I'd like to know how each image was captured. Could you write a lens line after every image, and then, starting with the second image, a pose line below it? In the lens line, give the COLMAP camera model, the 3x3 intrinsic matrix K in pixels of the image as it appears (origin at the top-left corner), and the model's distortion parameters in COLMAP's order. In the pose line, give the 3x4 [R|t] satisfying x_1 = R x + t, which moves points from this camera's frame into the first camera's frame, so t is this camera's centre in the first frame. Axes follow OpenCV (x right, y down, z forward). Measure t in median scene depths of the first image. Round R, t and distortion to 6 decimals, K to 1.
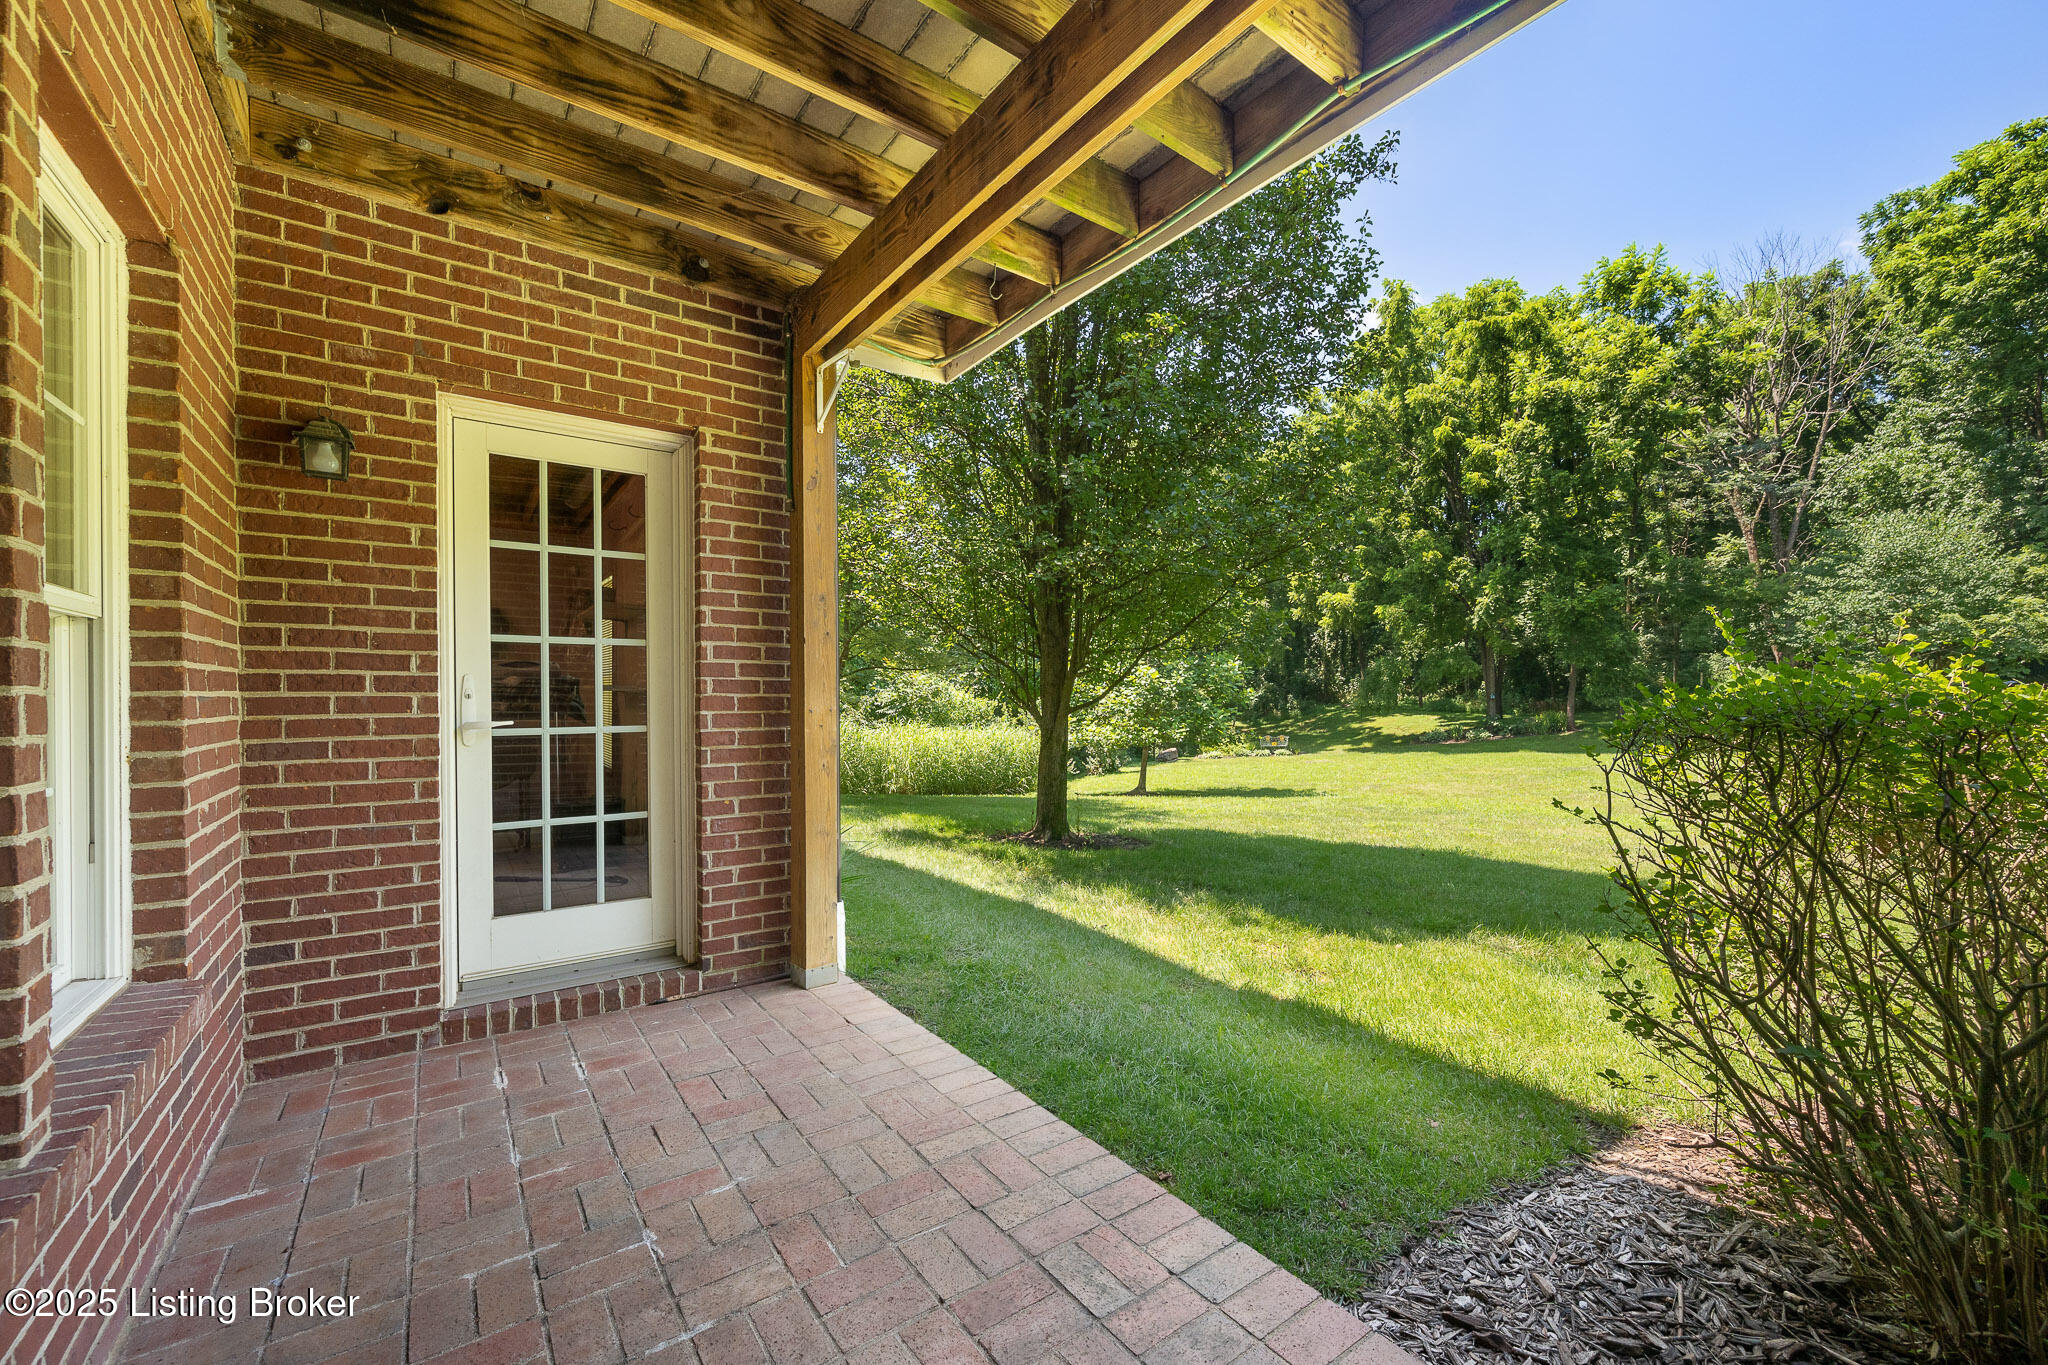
lens RADIAL K [[841.3, 0, 1017.0], [0, 841.3, 693.9], [0, 0, 1]] dist [-0.008458, 0.002380]
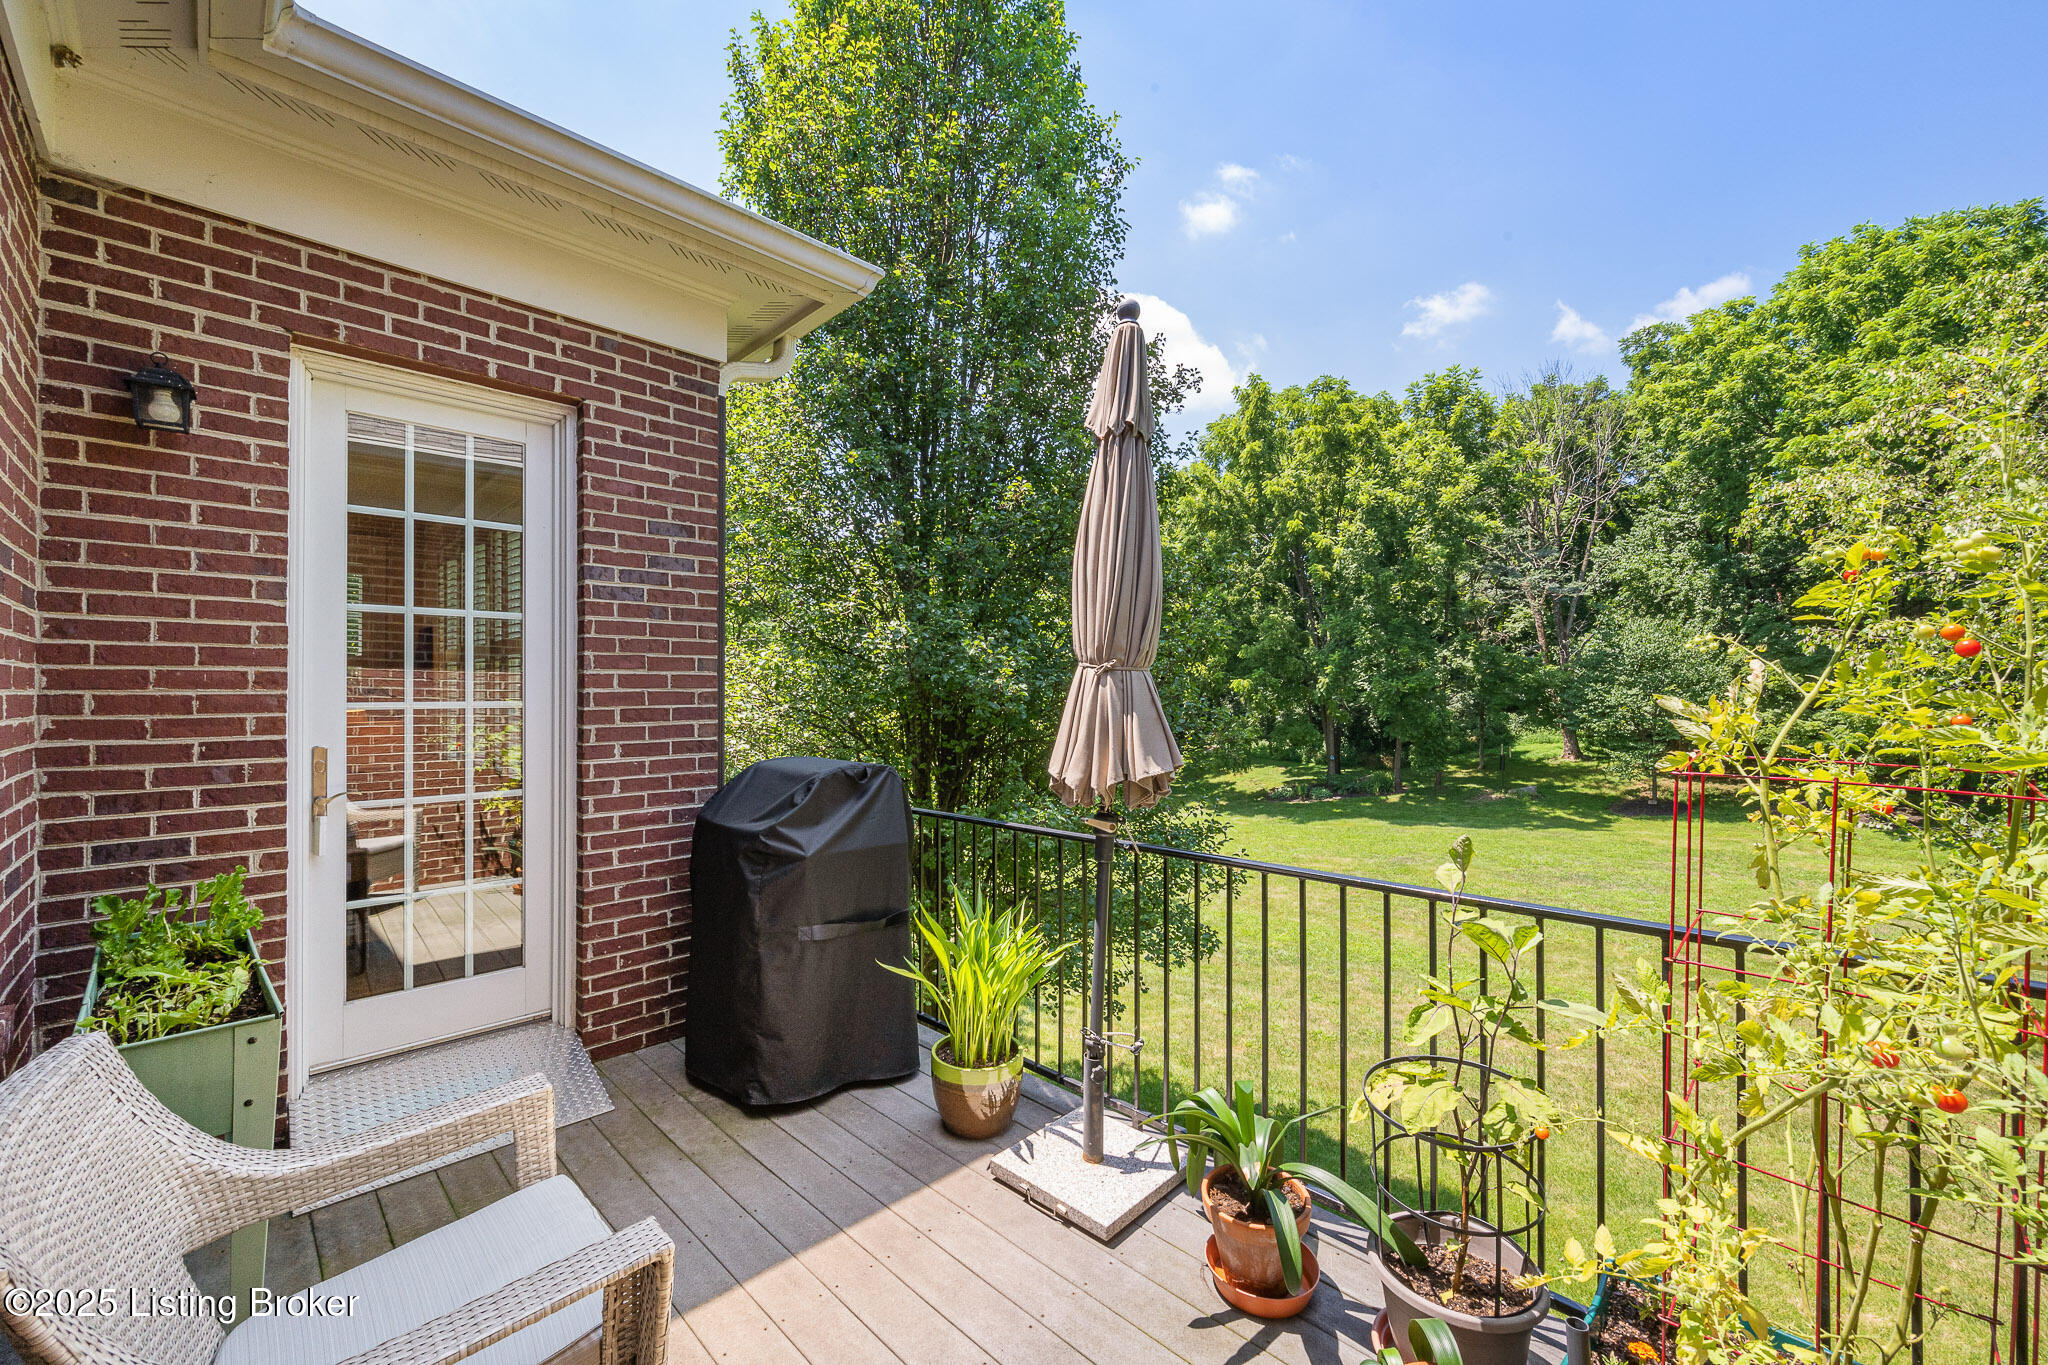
lens RADIAL K [[796.8, 0, 1020.8], [0, 796.8, 682.4], [0, 0, 1]] dist [-0.000828, -0.000664]
pose [[0.989871, 0.008079, 0.141737, 0.001380], [-0.006765, 0.999930, -0.009746, -0.087452], [-0.141805, 0.008689, 0.989856, -0.003416]]
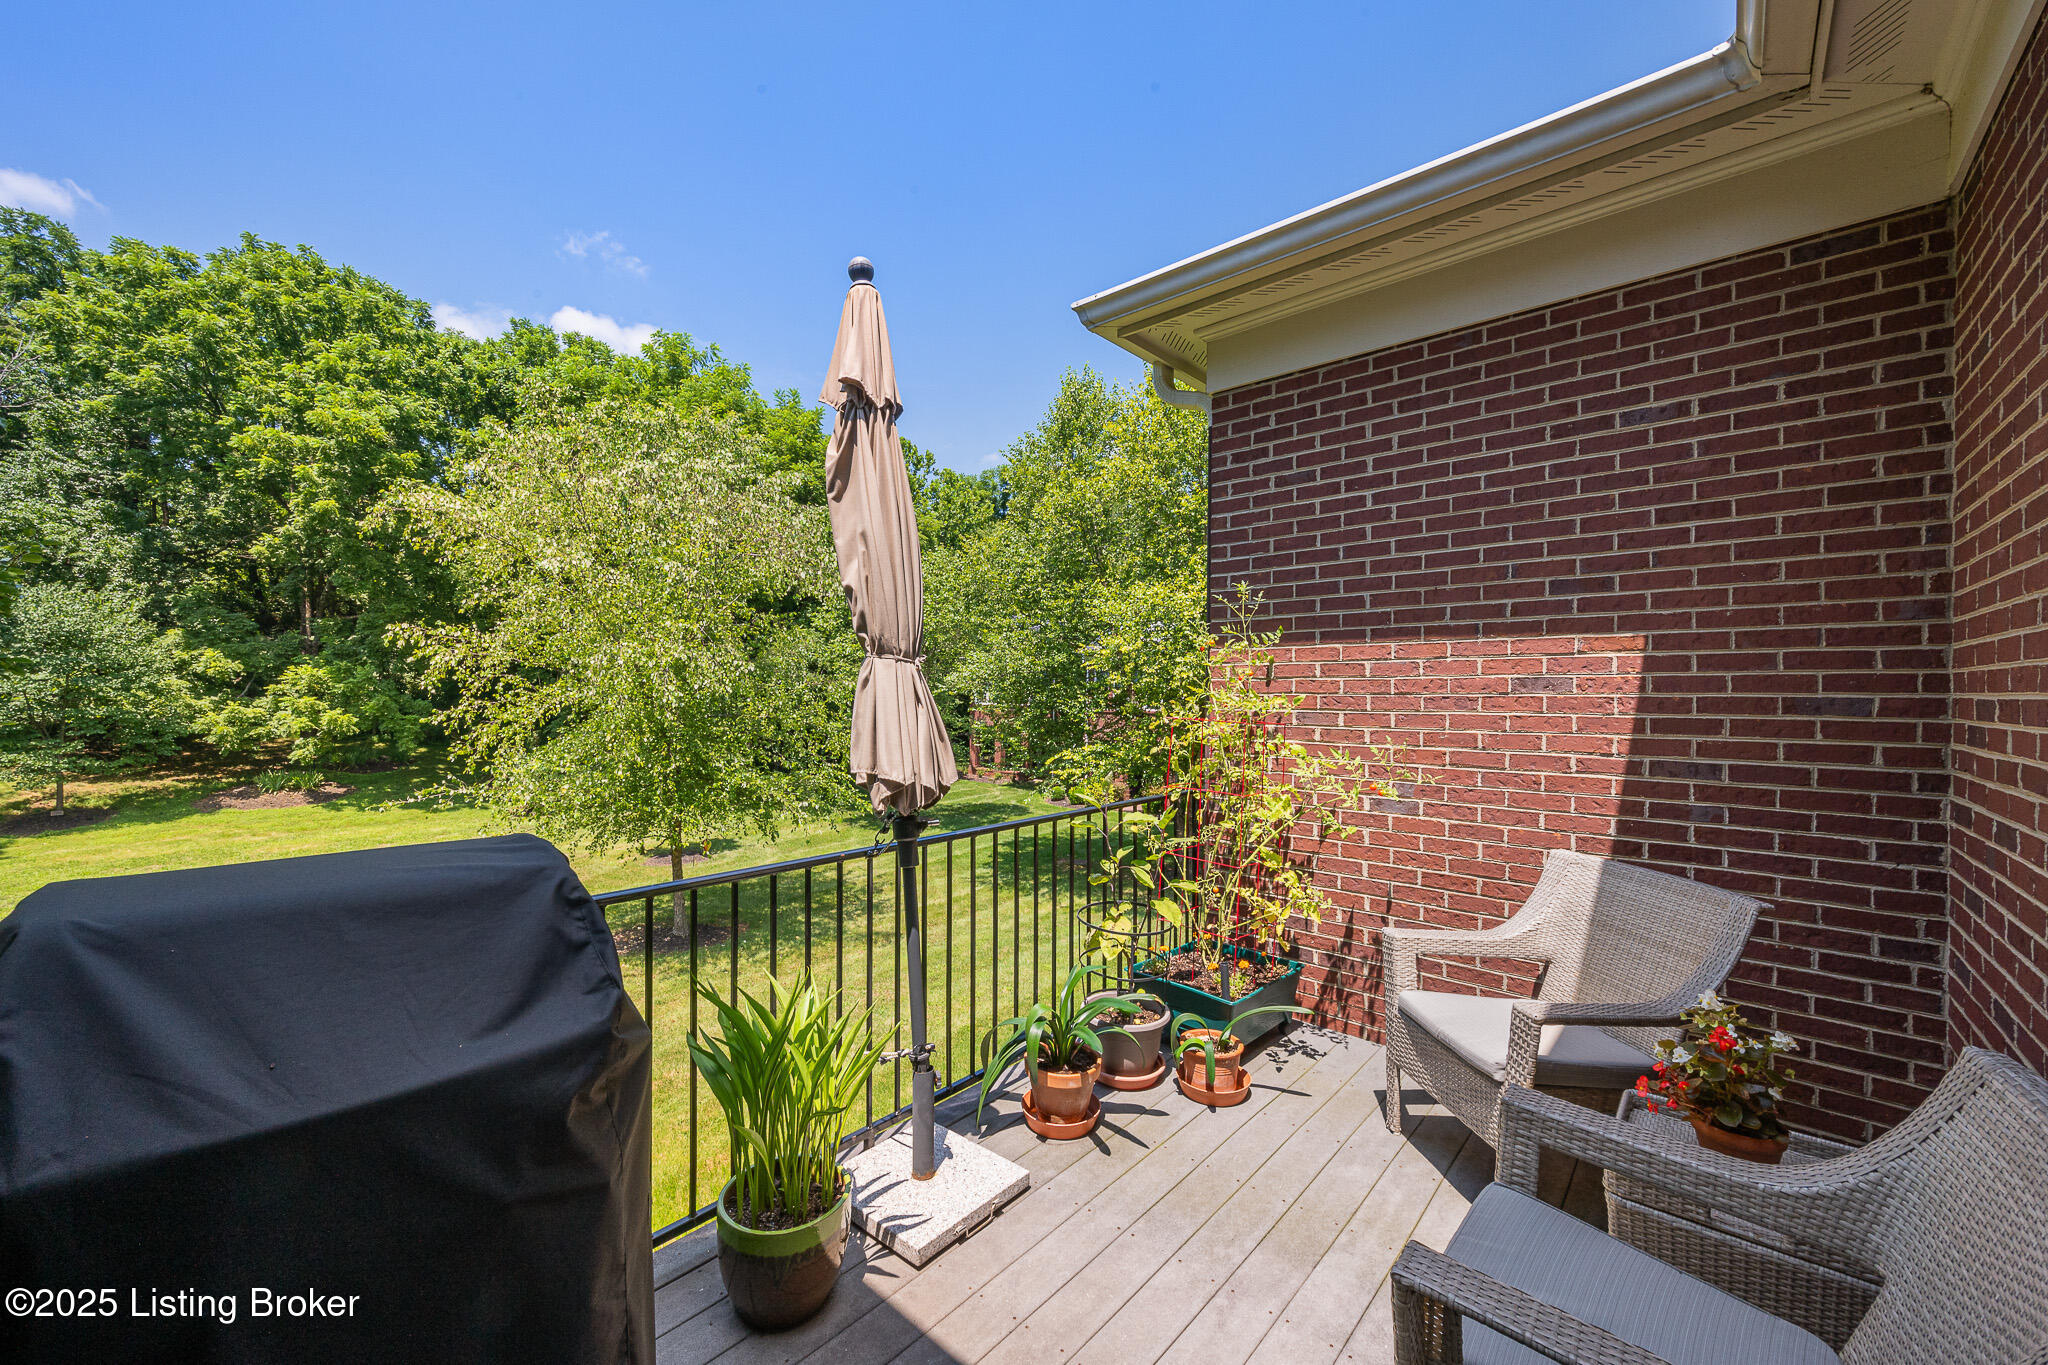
lens RADIAL K [[796.8, 0, 1020.1], [0, 796.8, 684.7], [0, 0, 1]] dist [-0.000828, -0.000664]
pose [[-0.194027, 0.009657, 0.980949, -0.049512], [-0.015608, 0.999795, -0.012930, -0.087080], [-0.980872, -0.017819, -0.193837, 0.070309]]
